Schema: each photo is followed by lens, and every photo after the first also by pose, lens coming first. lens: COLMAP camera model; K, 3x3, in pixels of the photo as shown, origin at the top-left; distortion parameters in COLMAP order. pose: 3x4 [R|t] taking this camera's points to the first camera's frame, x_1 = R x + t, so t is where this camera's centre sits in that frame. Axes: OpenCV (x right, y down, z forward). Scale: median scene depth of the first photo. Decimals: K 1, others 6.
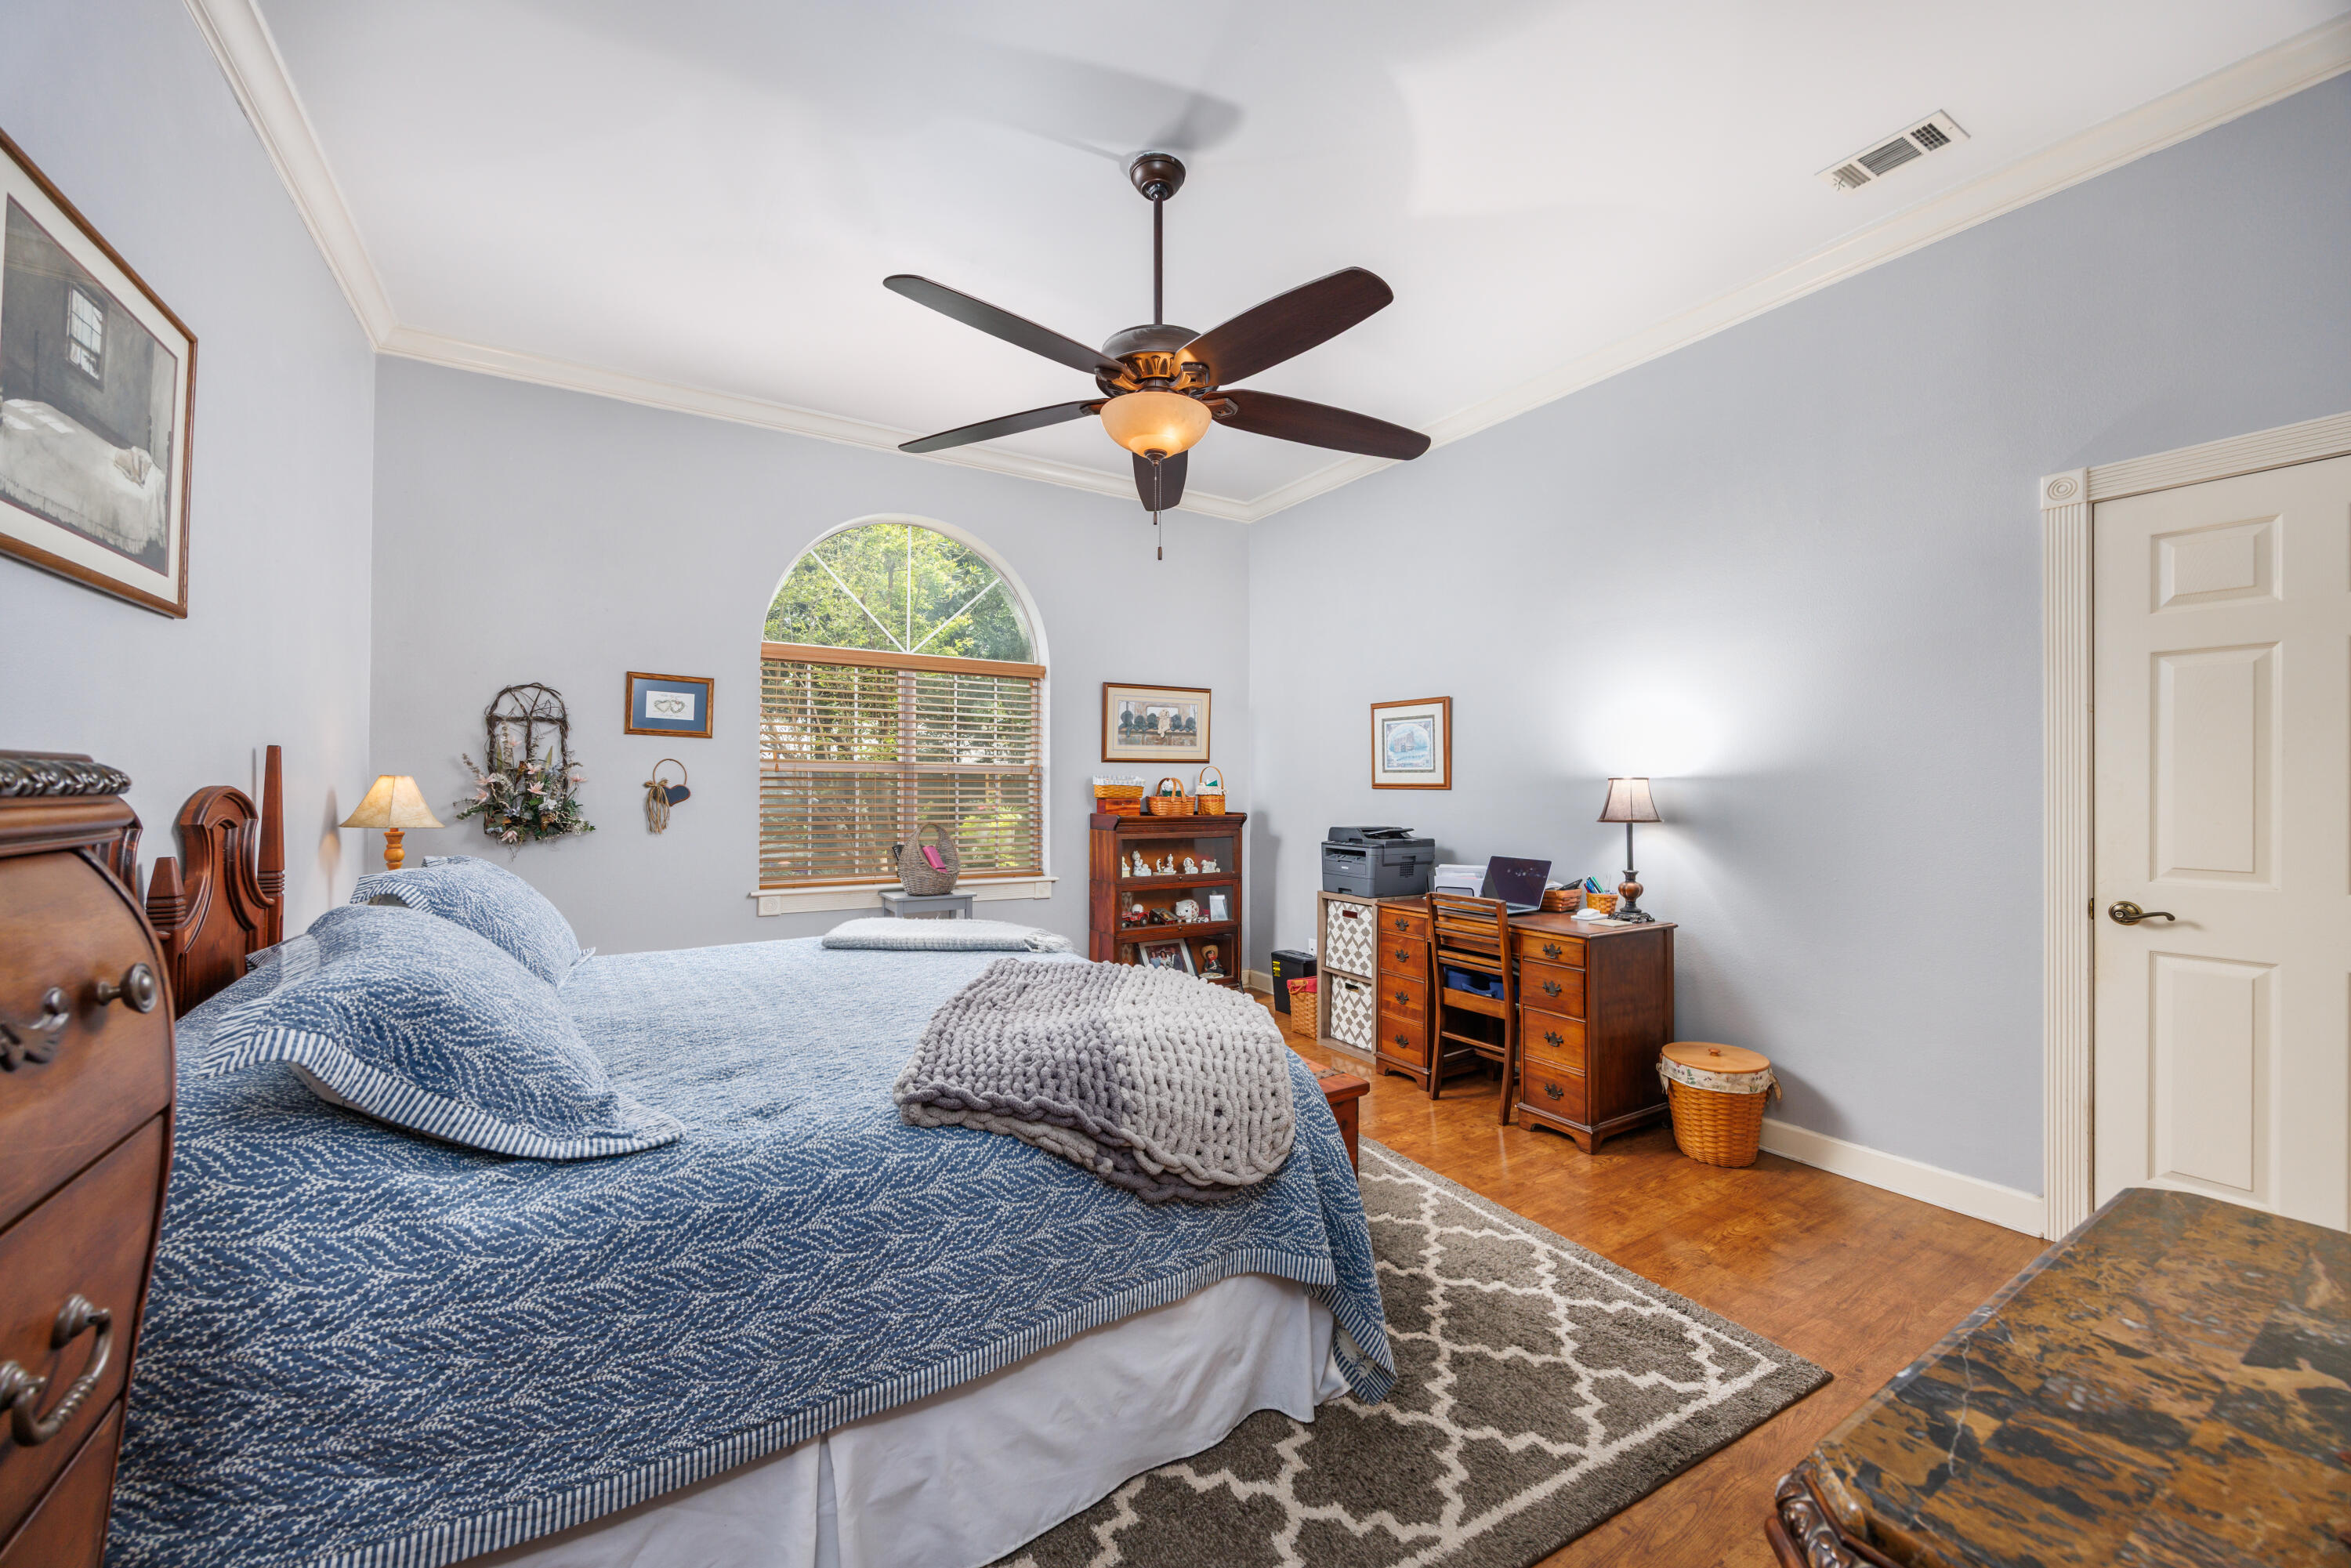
lens RADIAL K [[913.5, 0, 1179.5], [0, 913.5, 779.3], [0, 0, 1]] dist [-0.000775, 0.000032]
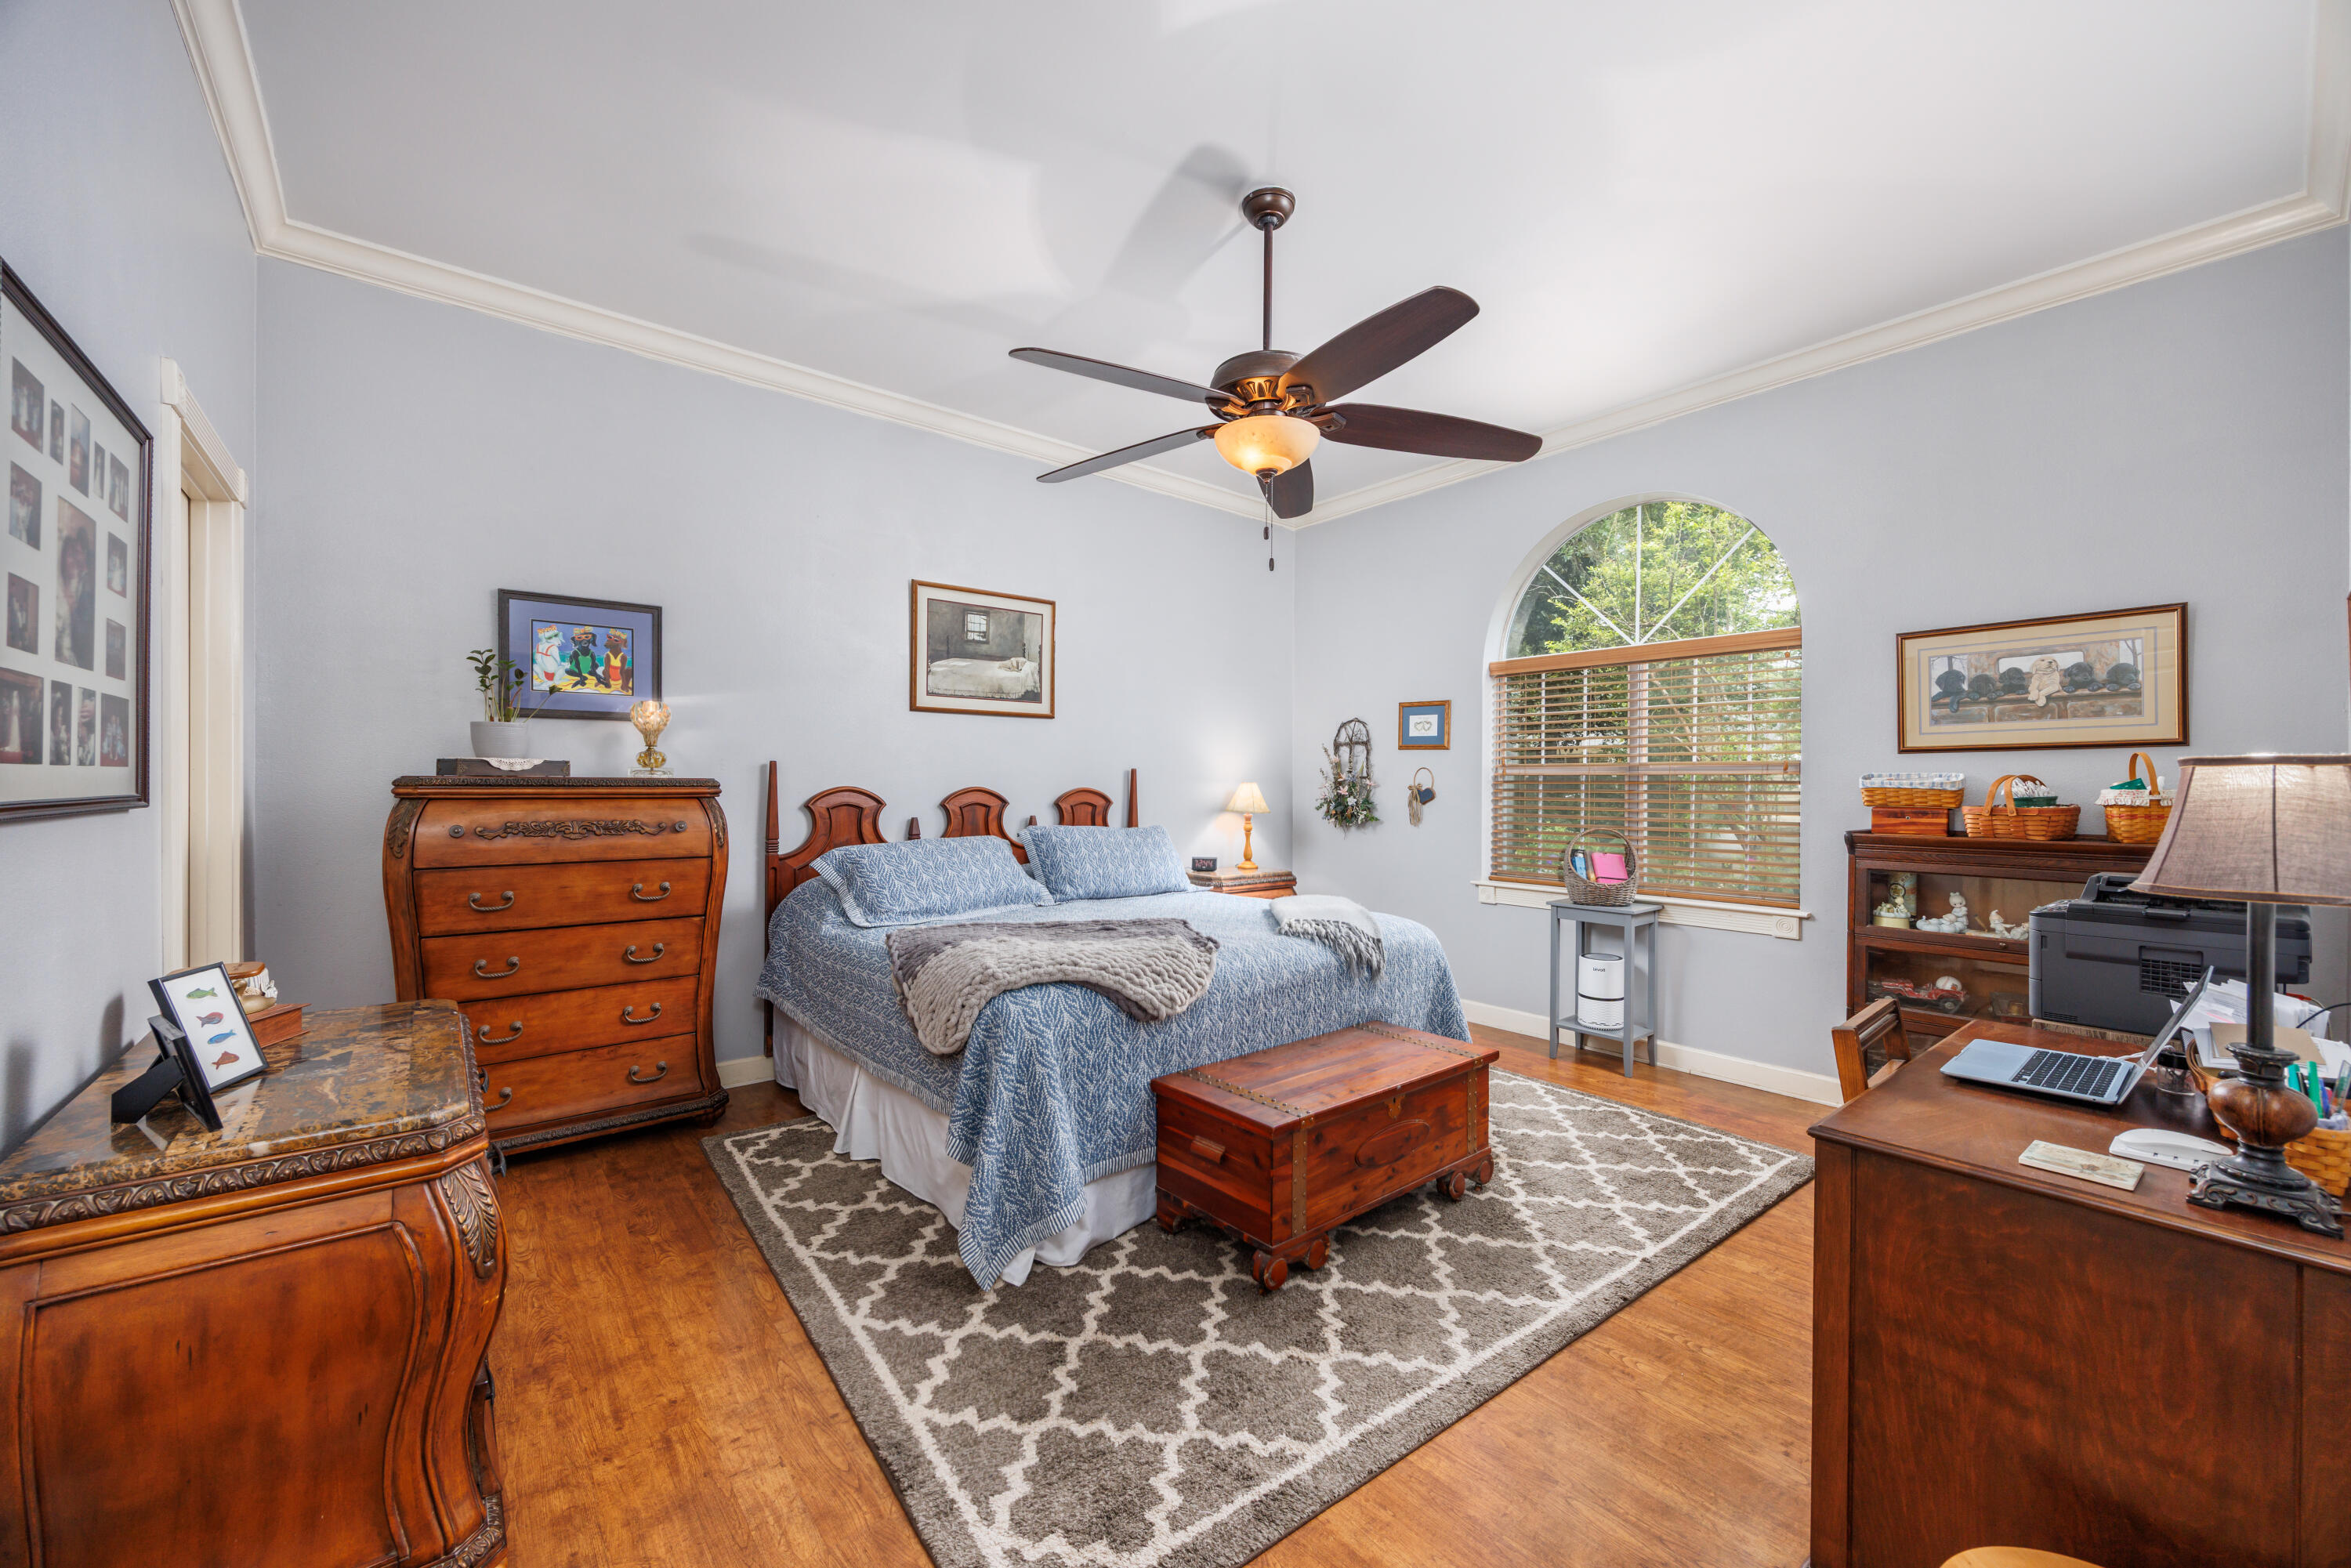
lens RADIAL K [[913.5, 0, 1168.3], [0, 913.5, 785.0], [0, 0, 1]] dist [-0.000775, 0.000032]
pose [[0.109098, -0.005475, -0.994016, 0.717282], [0.003399, 0.999981, -0.005135, 0.007952], [0.994025, -0.002818, 0.109114, 0.546611]]
